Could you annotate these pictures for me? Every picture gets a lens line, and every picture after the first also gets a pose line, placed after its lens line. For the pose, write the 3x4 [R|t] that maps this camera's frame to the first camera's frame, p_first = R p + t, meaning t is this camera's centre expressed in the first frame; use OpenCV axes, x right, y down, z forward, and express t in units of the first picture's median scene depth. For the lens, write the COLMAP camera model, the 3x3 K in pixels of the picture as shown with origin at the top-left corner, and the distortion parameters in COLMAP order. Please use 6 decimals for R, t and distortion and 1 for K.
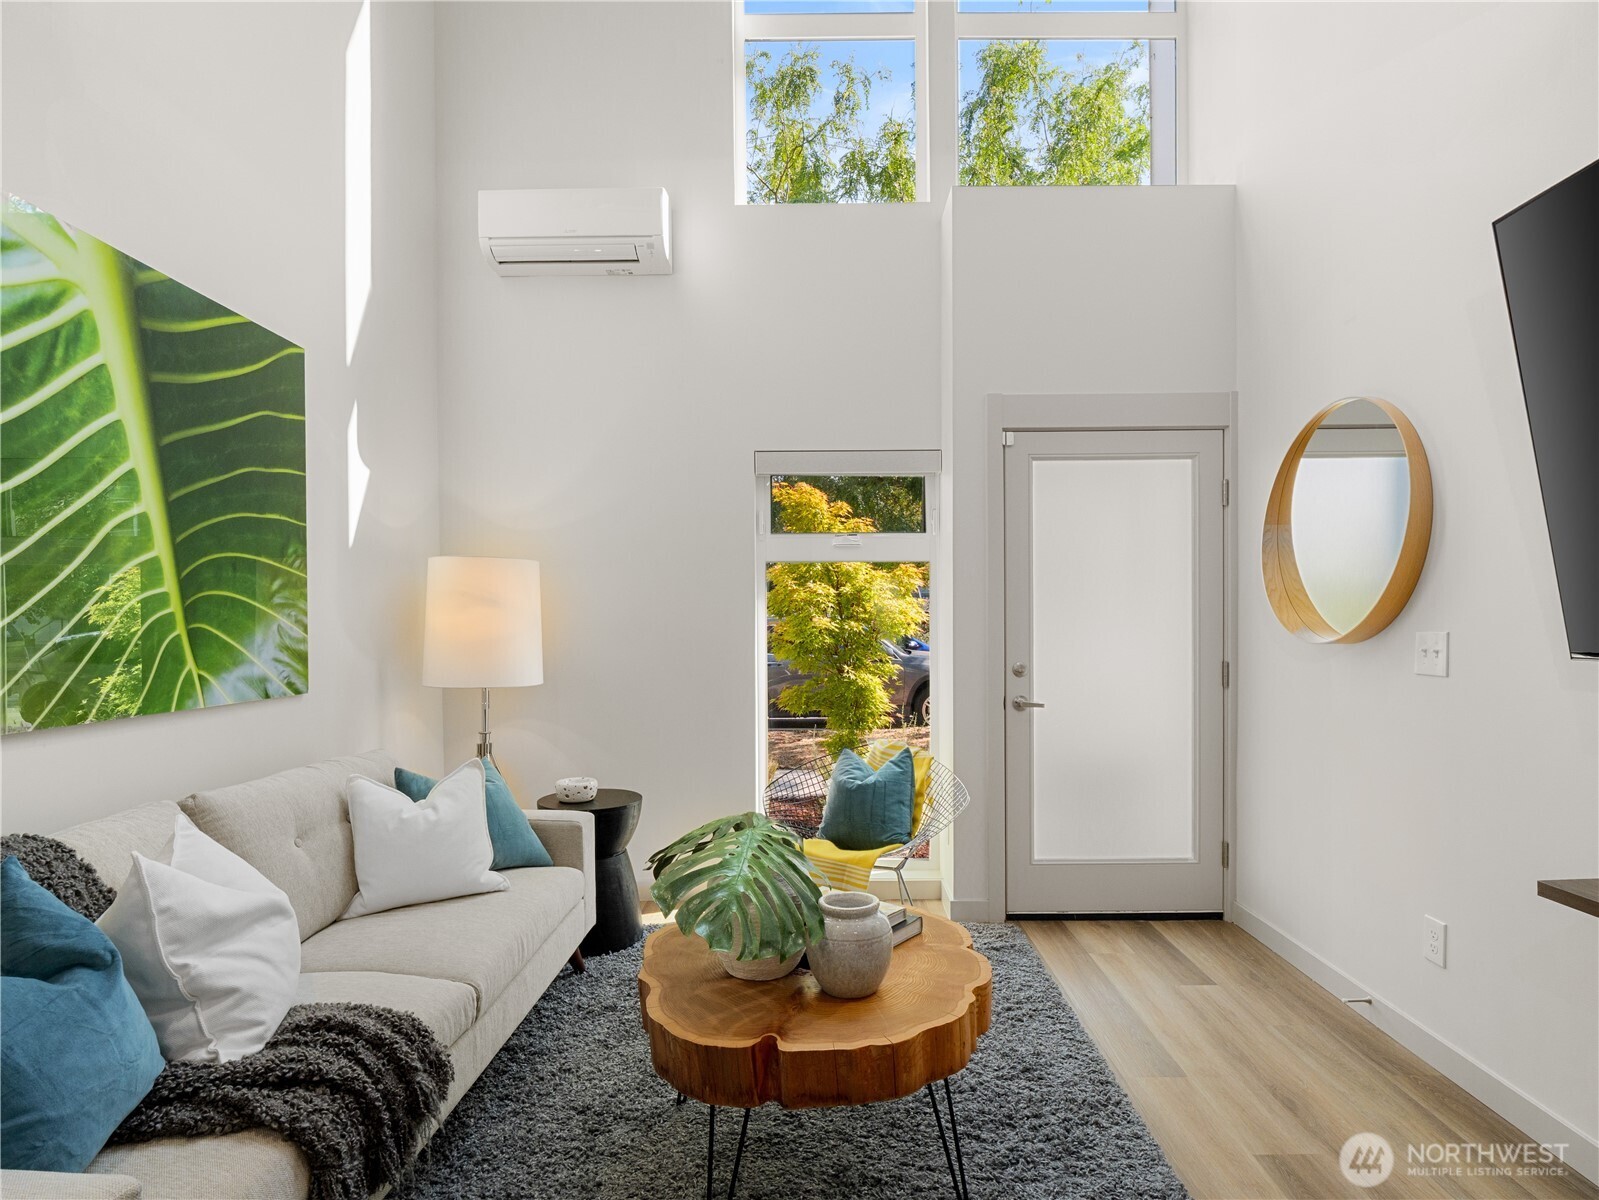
lens RADIAL K [[837.9, 0, 806.1], [0, 837.9, 639.8], [0, 0, 1]] dist [-0.005992, -0.000525]
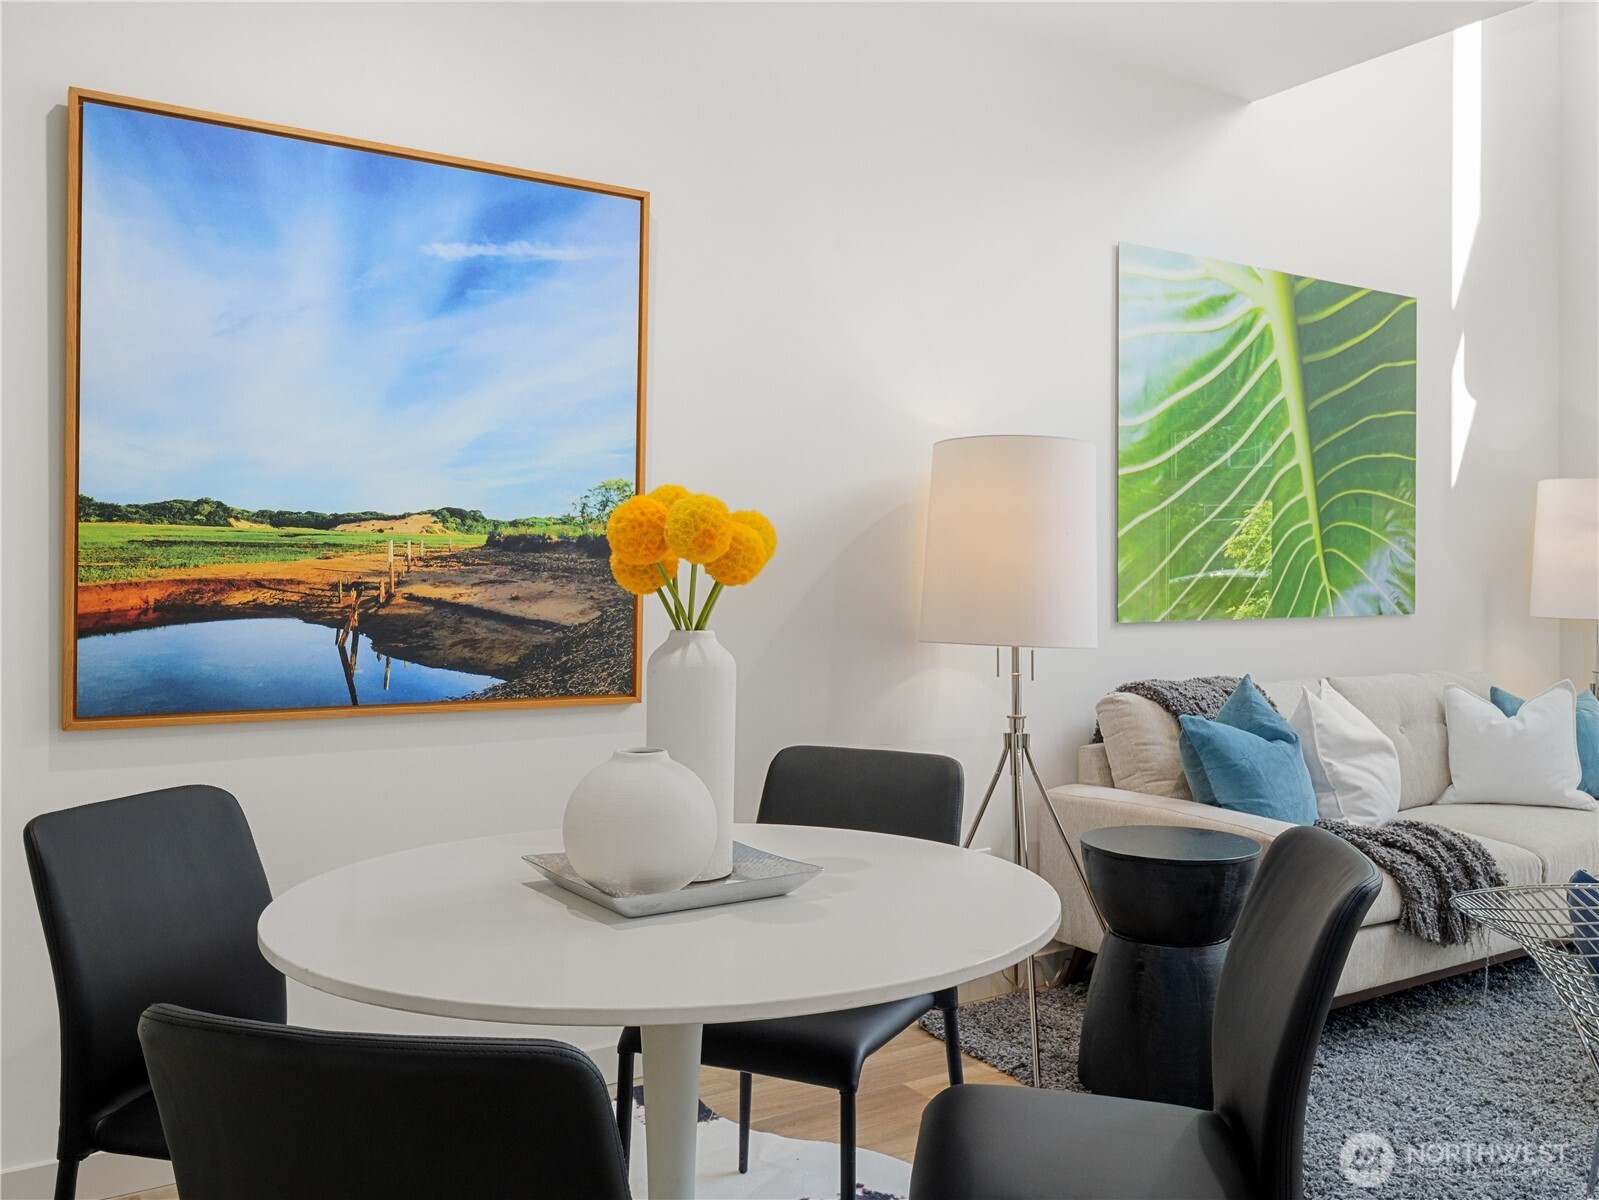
lens RADIAL K [[1329.9, 0, 803.8], [0, 1329.9, 584.2], [0, 0, 1]] dist [-0.003708, -0.009140]
pose [[0.557777, 0.010920, -0.829919, 0.481052], [-0.017879, 0.999840, 0.001140, 0.045815], [0.829798, 0.014203, 0.557883, -0.760417]]
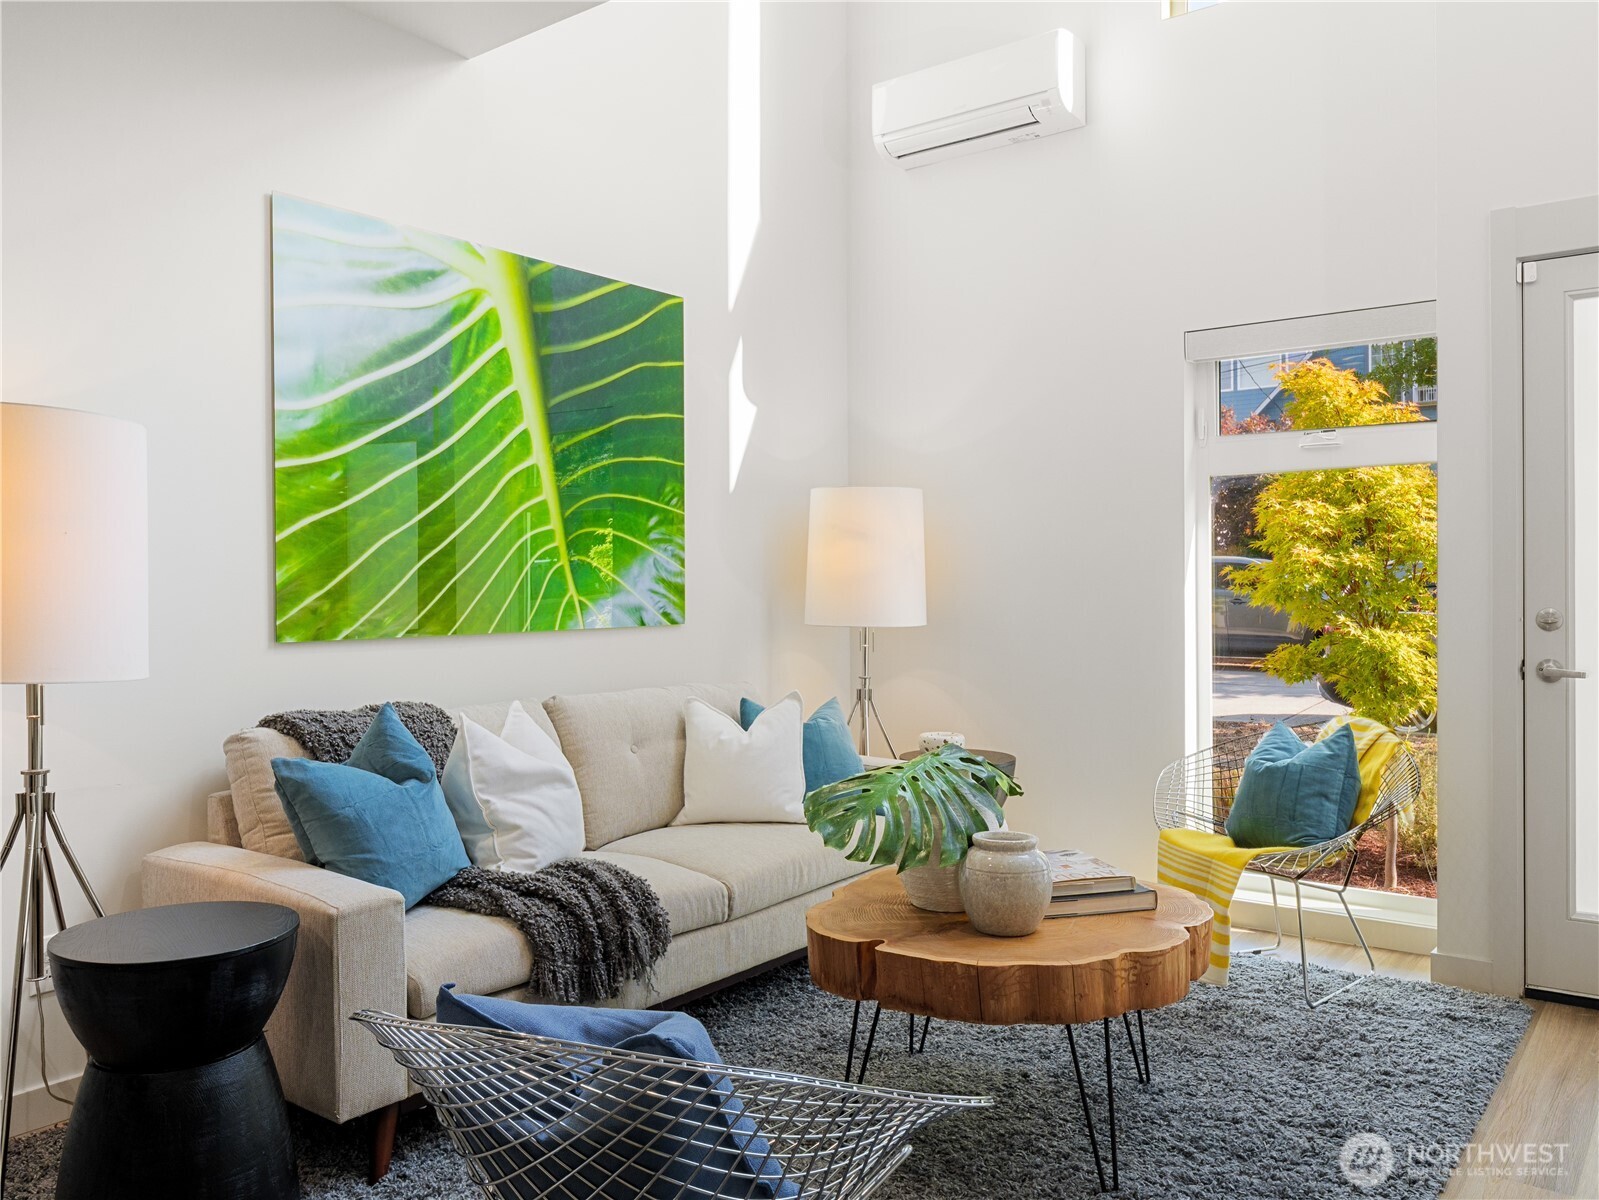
lens RADIAL K [[1236.7, 0, 801.5], [0, 1236.7, 593.9], [0, 0, 1]] dist [0.003513, -0.001804]
pose [[0.805356, 0.005497, -0.592766, 0.544495], [-0.008848, 0.999957, -0.002749, 0.035386], [0.592726, 0.007459, 0.805370, -0.202693]]
